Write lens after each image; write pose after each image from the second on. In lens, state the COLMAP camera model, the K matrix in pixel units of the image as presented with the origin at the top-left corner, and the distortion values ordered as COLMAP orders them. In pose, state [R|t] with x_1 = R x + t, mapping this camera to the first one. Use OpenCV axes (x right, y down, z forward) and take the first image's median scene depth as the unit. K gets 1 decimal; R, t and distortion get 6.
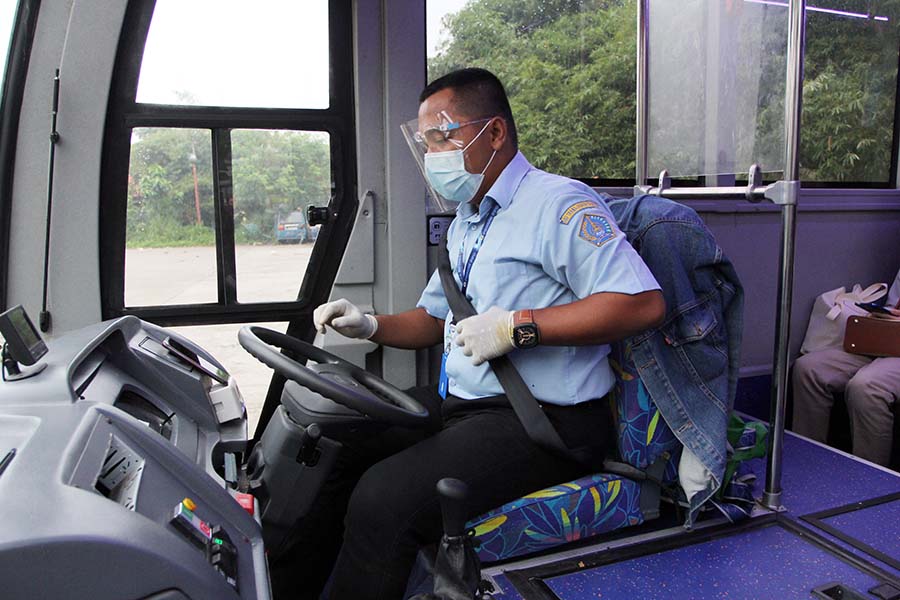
lens RADIAL K [[703.5, 0, 452.2], [0, 703.5, 299.5], [0, 0, 1]] dist [-0.047201, -0.004198]
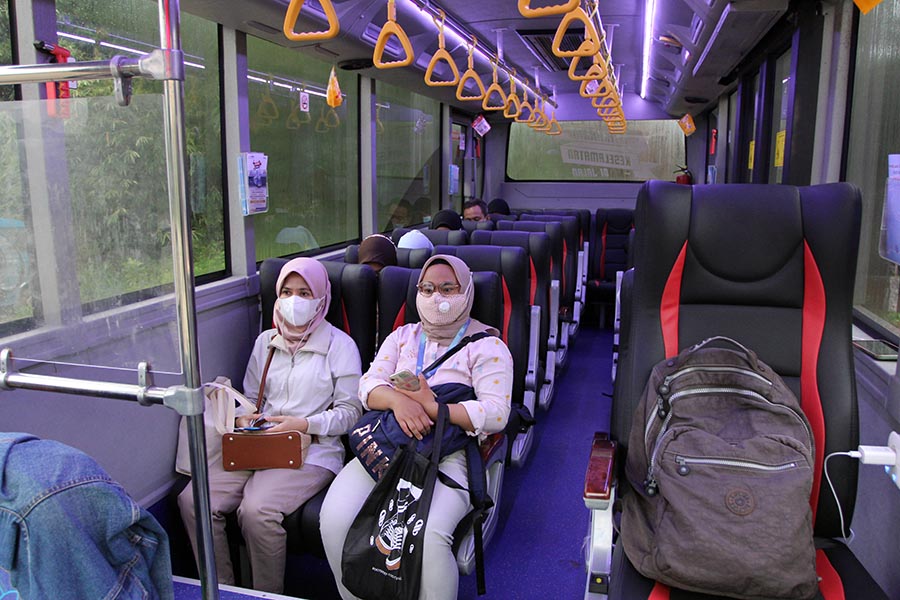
lens RADIAL K [[703.5, 0, 451.4], [0, 703.5, 299.7], [0, 0, 1]] dist [-0.047201, -0.004198]
pose [[0.572266, -0.143089, 0.807489, -0.010007], [0.100919, 0.989464, 0.103814, -0.257233], [-0.813835, 0.022082, 0.580676, 0.182166]]
